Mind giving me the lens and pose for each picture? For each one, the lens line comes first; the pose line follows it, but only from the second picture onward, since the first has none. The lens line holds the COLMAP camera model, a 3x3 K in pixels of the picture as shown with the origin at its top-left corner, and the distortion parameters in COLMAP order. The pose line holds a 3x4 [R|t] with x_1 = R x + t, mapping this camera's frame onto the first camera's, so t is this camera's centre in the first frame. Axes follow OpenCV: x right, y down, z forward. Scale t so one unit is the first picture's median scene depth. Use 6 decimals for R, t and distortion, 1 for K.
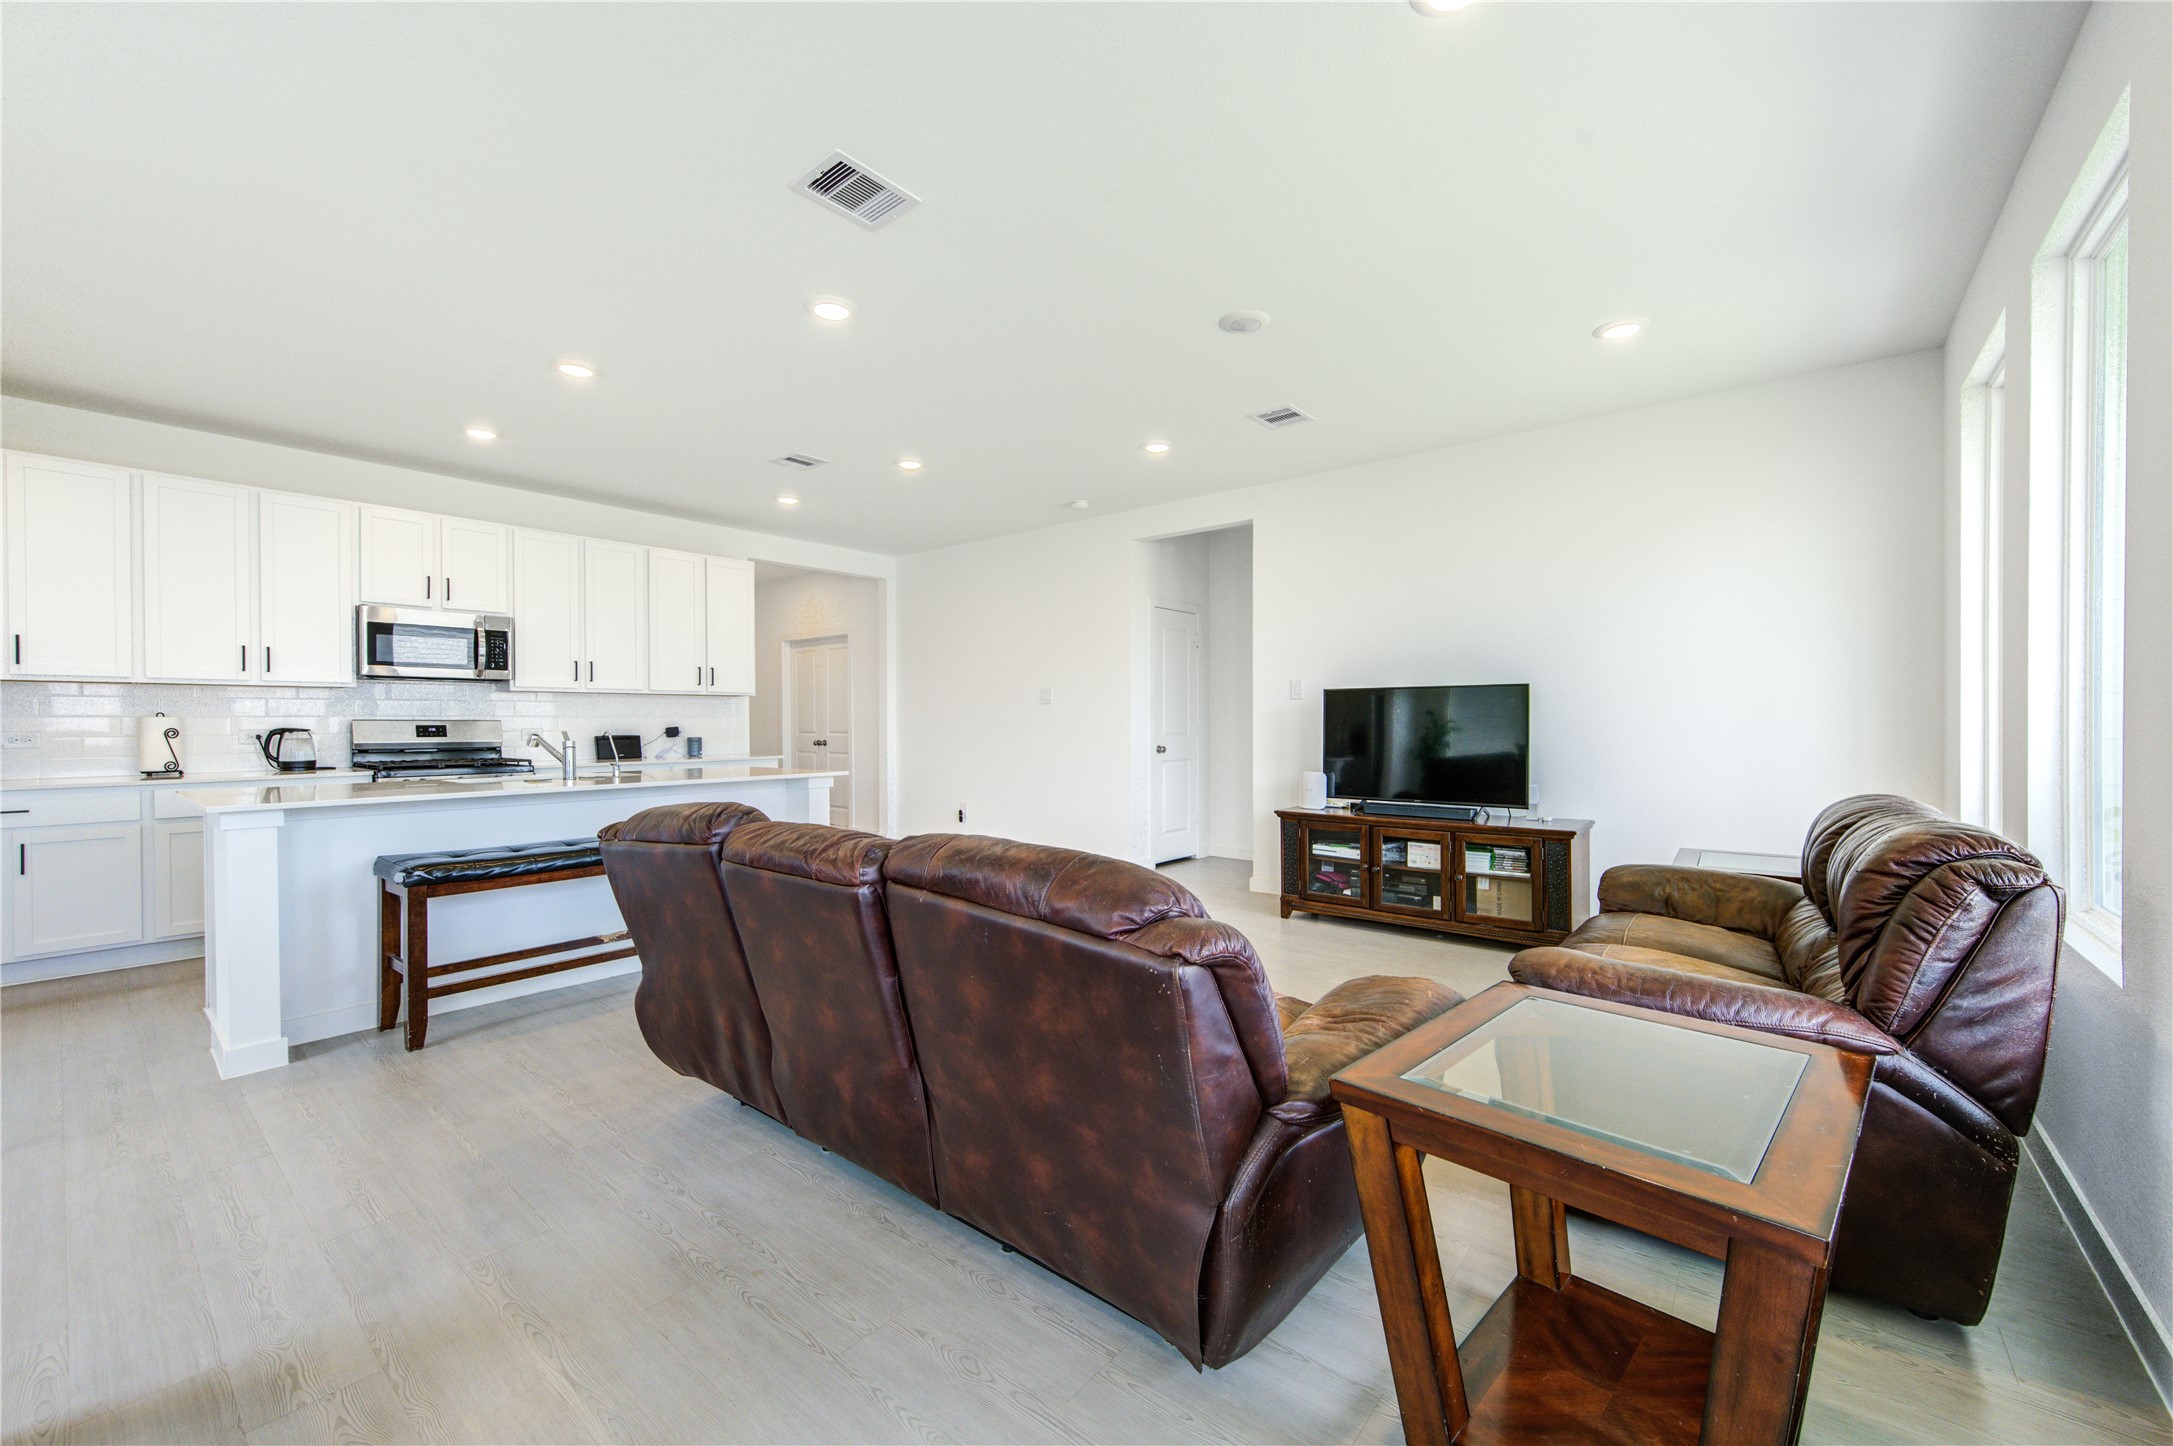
lens RADIAL K [[847.1, 0, 1092.5], [0, 847.1, 733.8], [0, 0, 1]] dist [0.003575, 0.000643]
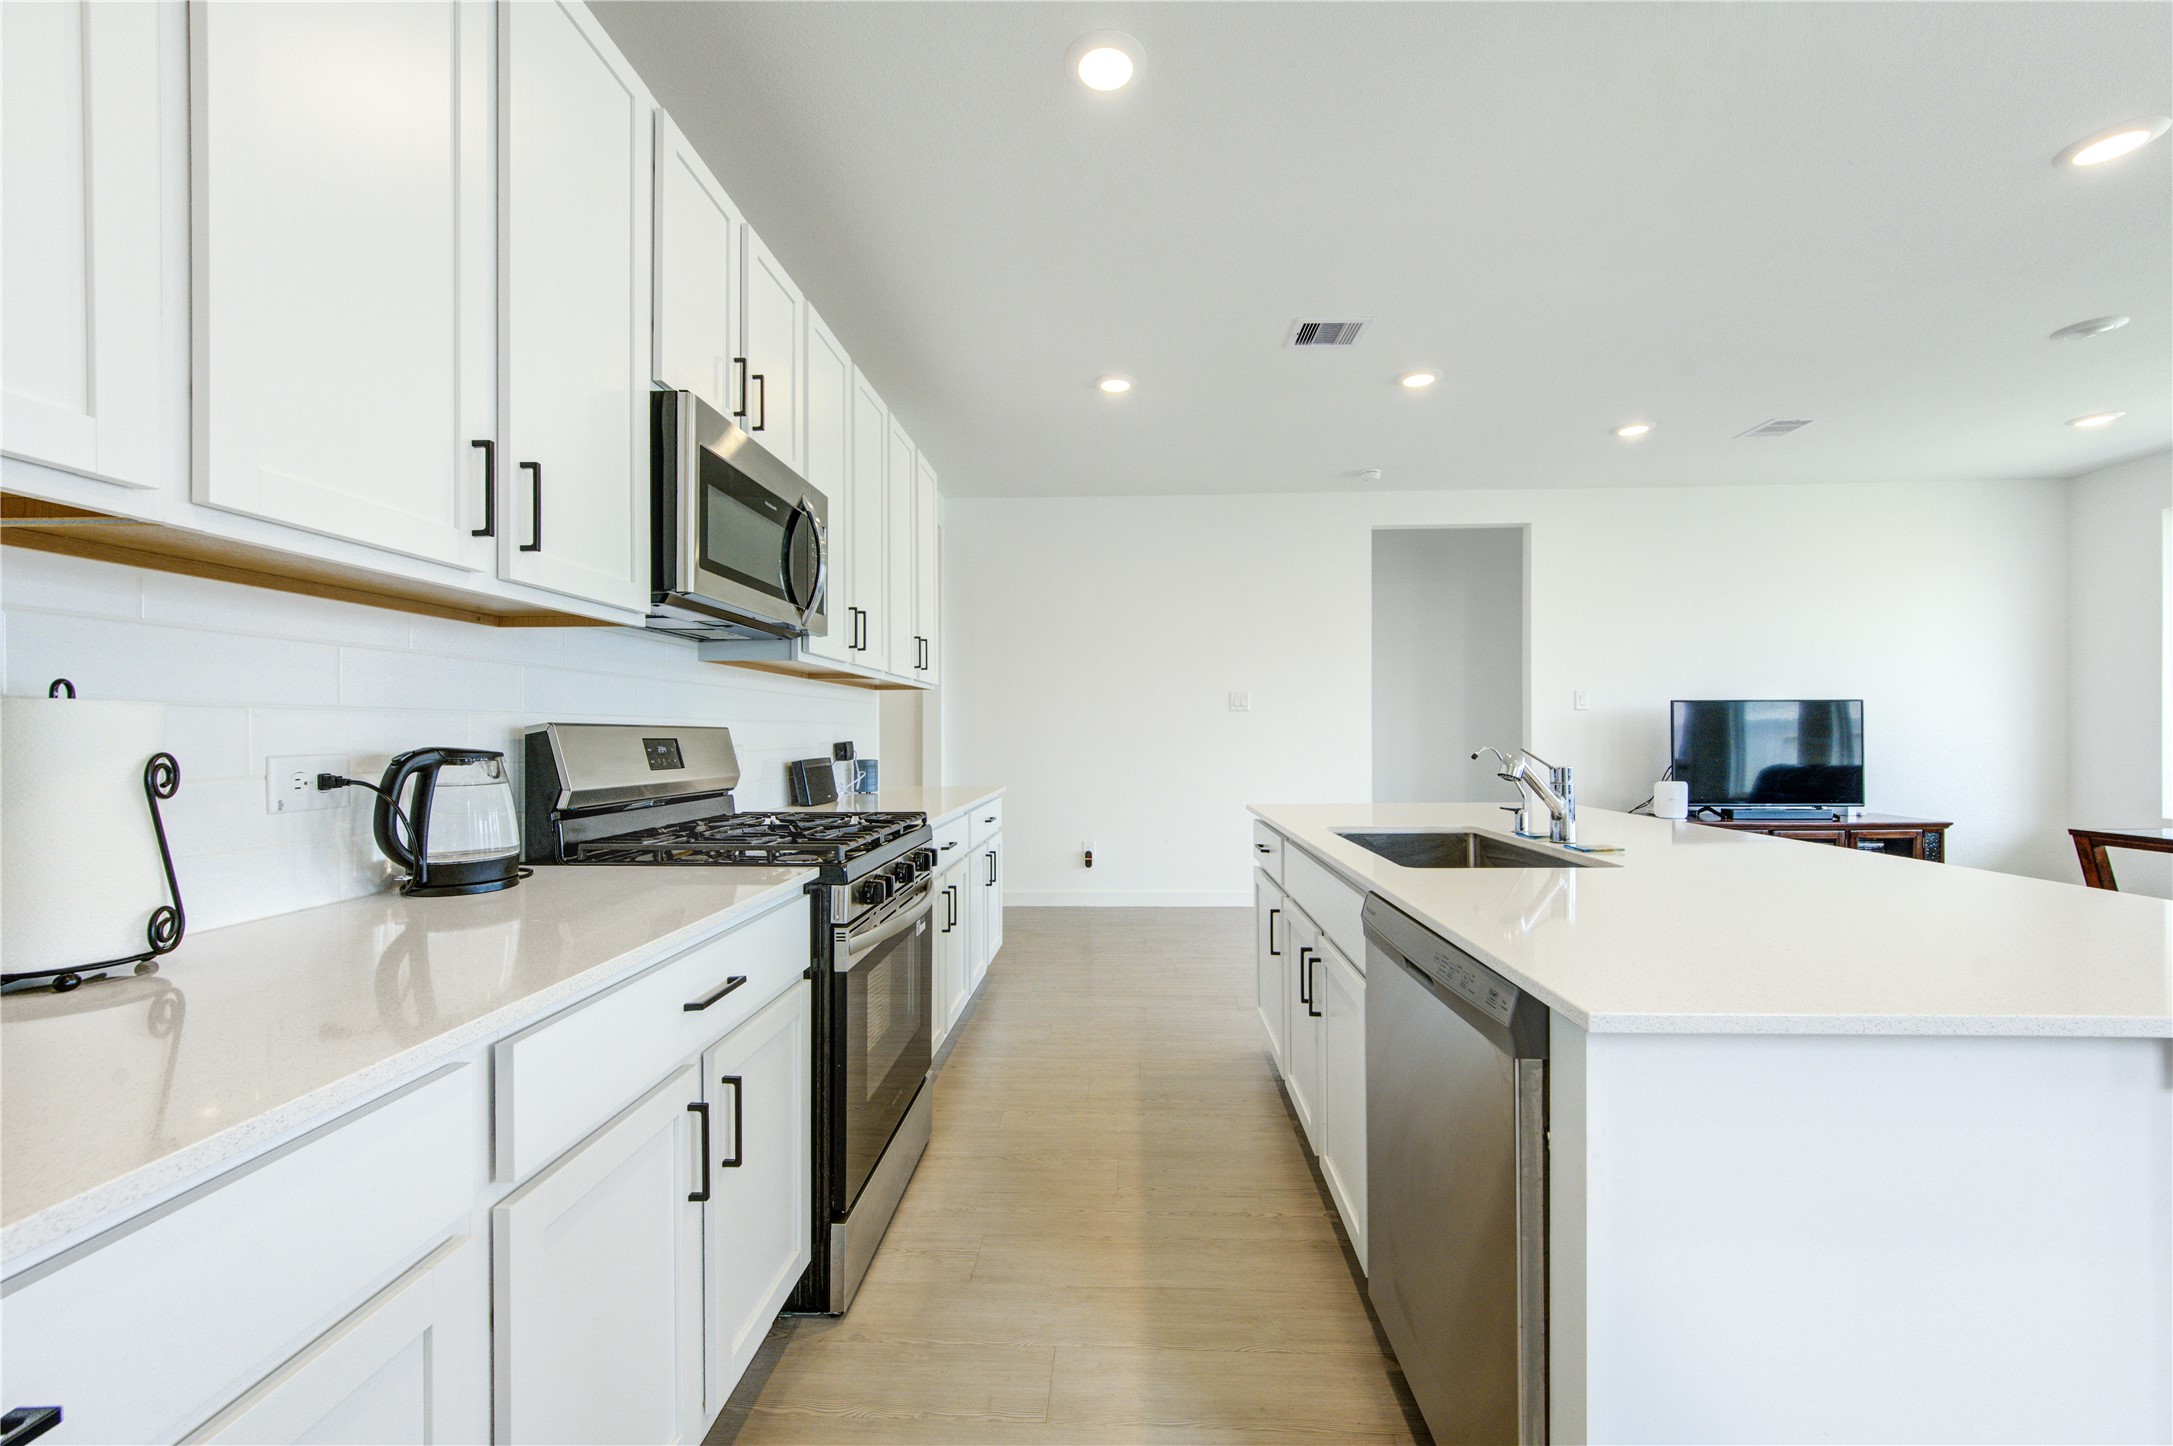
lens RADIAL K [[847.1, 0, 1092.5], [0, 847.1, 733.8], [0, 0, 1]] dist [0.003575, 0.000643]
pose [[0.802437, -0.000437, 0.596736, -0.903746], [0.010756, 0.999848, -0.013730, -0.005526], [-0.596639, 0.017436, 0.802320, 0.599633]]
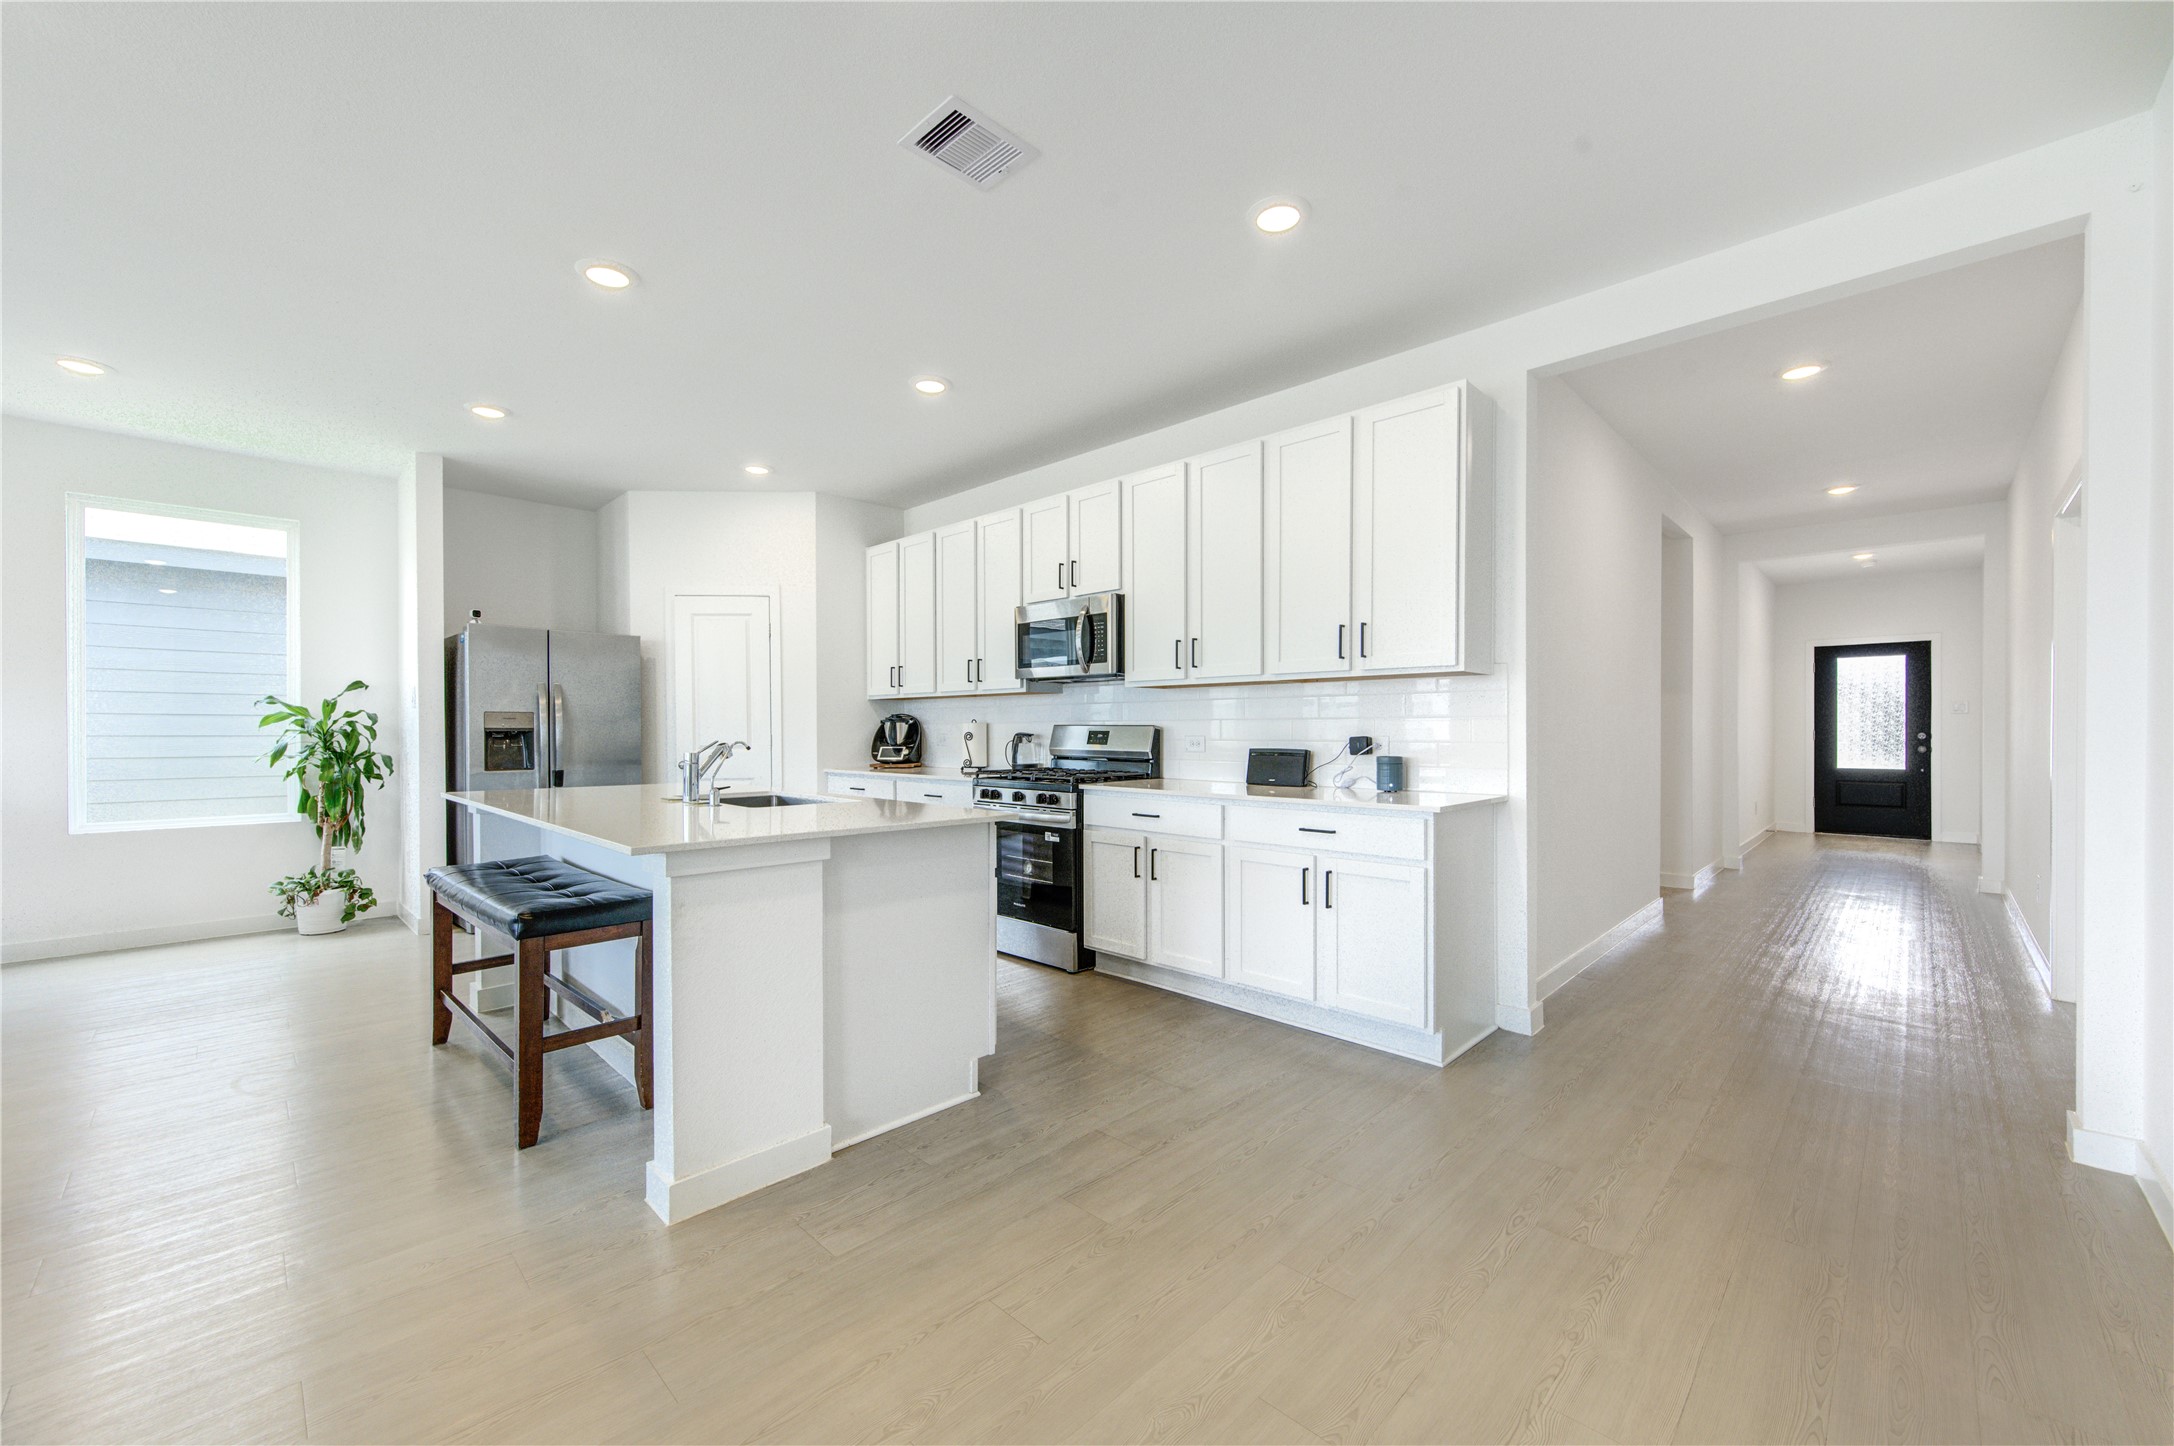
lens RADIAL K [[847.5, 0, 1093.0], [0, 847.5, 733.8], [0, 0, 1]] dist [0.003575, 0.000643]
pose [[-0.087989, 0.010114, -0.996070, 0.099914], [-0.013944, 0.999838, 0.011384, -0.018121], [0.996024, 0.014891, -0.087833, 1.133359]]
